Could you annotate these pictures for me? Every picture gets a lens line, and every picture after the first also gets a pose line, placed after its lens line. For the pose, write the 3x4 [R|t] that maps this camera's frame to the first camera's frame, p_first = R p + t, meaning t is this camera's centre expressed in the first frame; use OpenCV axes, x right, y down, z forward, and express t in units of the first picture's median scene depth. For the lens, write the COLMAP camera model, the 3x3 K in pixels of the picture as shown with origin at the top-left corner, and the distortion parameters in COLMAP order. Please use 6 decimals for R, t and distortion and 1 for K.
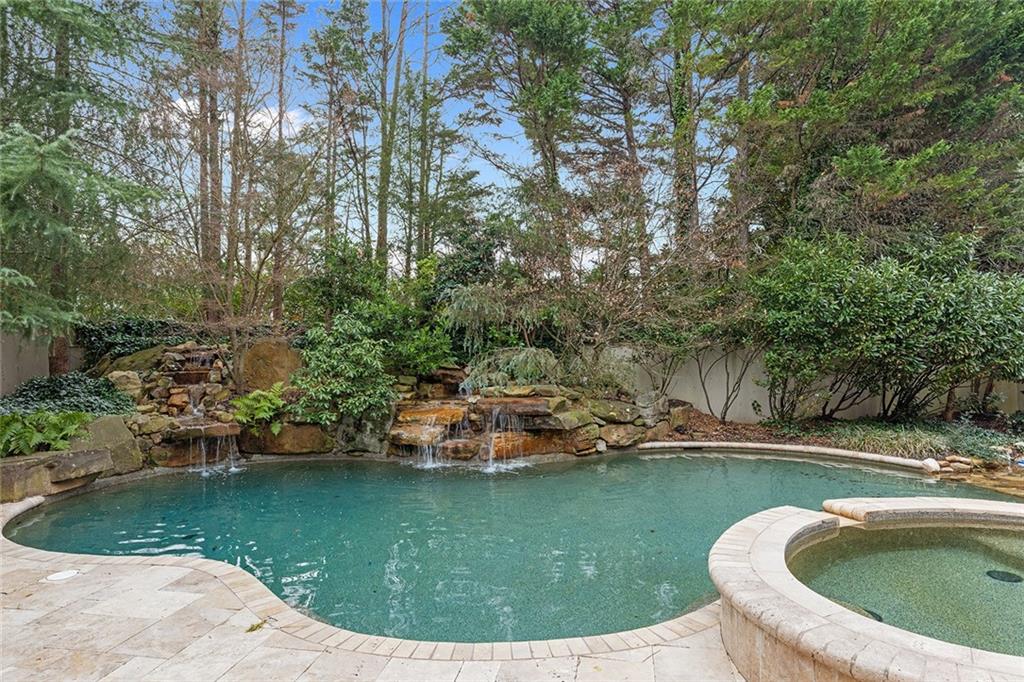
lens RADIAL K [[575.5, 0, 515.7], [0, 575.5, 344.7], [0, 0, 1]] dist [0.008123, 0.000480]
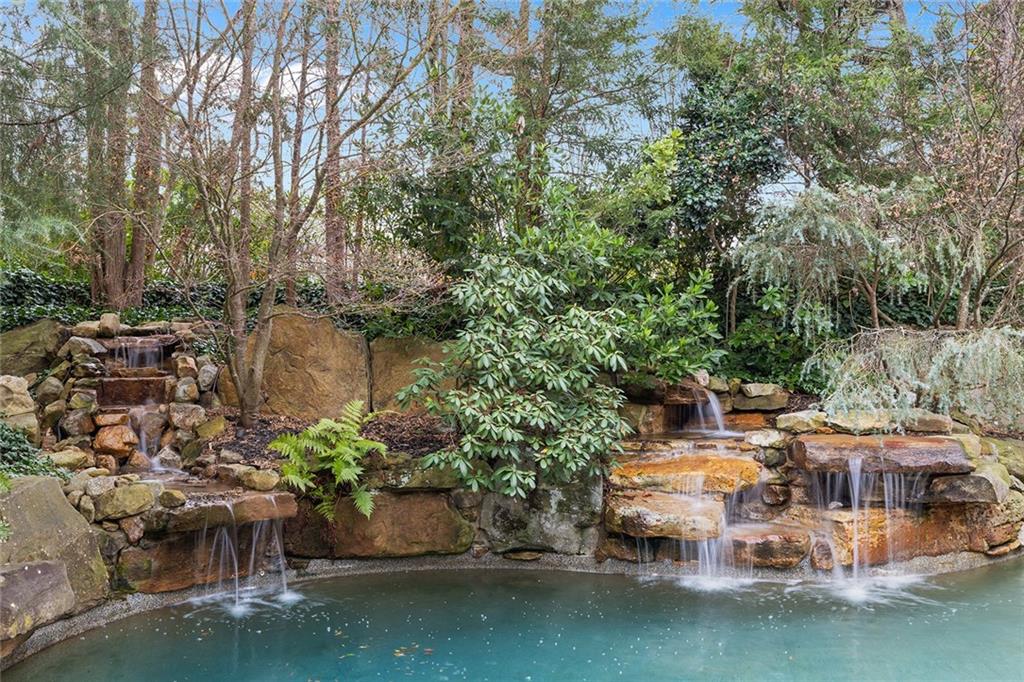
lens RADIAL K [[967.8, 0, 512.9], [0, 967.8, 343.0], [0, 0, 1]] dist [-0.004750, 0.000000]
pose [[0.998094, 0.006271, 0.061396, -0.337527], [-0.006583, 0.999966, 0.004875, 0.014076], [-0.061363, -0.005270, 0.998102, 0.224839]]
